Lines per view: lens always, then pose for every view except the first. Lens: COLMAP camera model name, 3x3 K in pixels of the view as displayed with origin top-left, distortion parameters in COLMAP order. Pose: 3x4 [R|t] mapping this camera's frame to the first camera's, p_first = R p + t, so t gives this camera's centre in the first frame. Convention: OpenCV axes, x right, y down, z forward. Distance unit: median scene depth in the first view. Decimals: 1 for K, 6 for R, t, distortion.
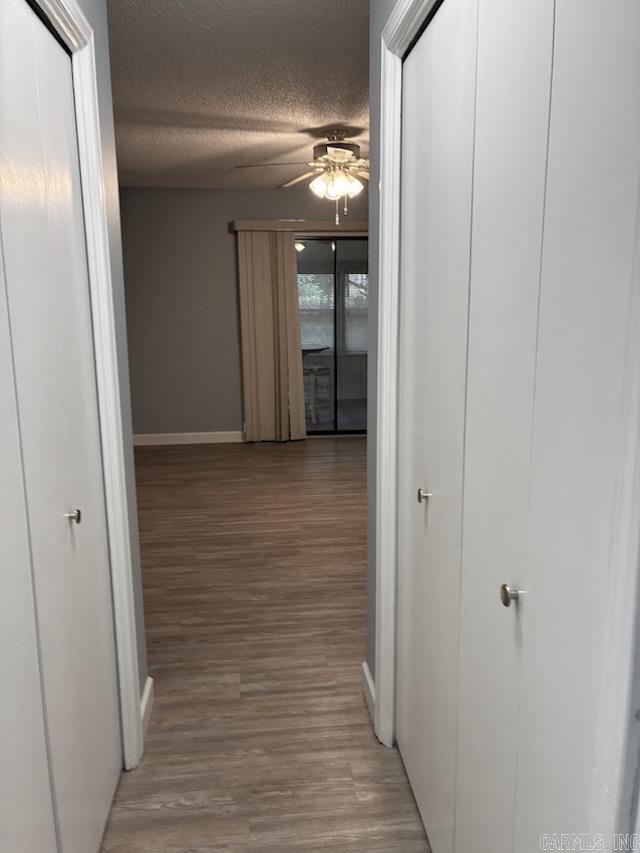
lens RADIAL K [[653.9, 0, 320.0], [0, 653.9, 426.5], [0, 0, 1]] dist [0.071347, -0.091274]
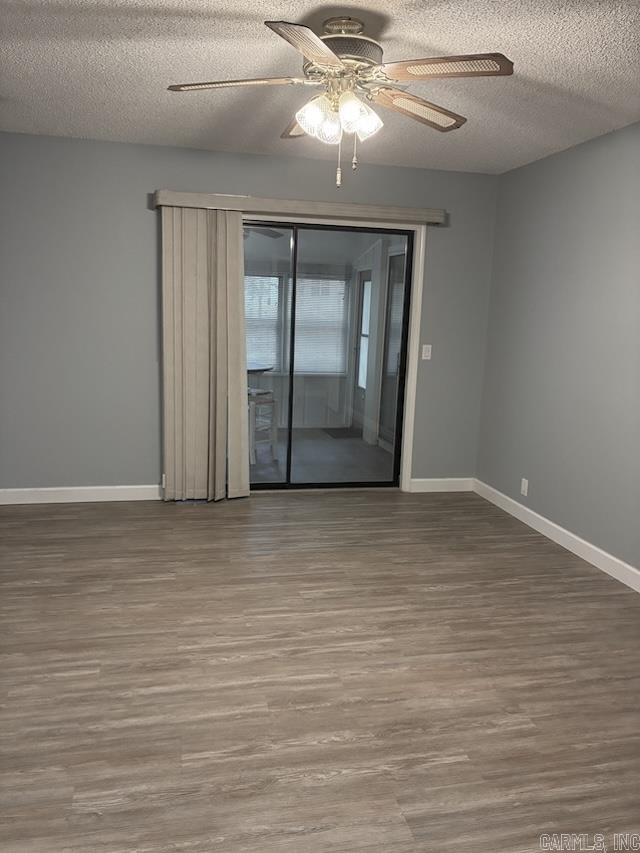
lens RADIAL K [[658.0, 0, 320.0], [0, 658.0, 426.5], [0, 0, 1]] dist [-0.009345, -0.004408]
pose [[0.991369, 0.021843, 0.129272, -0.049415], [-0.020114, 0.999690, -0.014663, -0.062804], [-0.129552, 0.011936, 0.991501, 0.326995]]
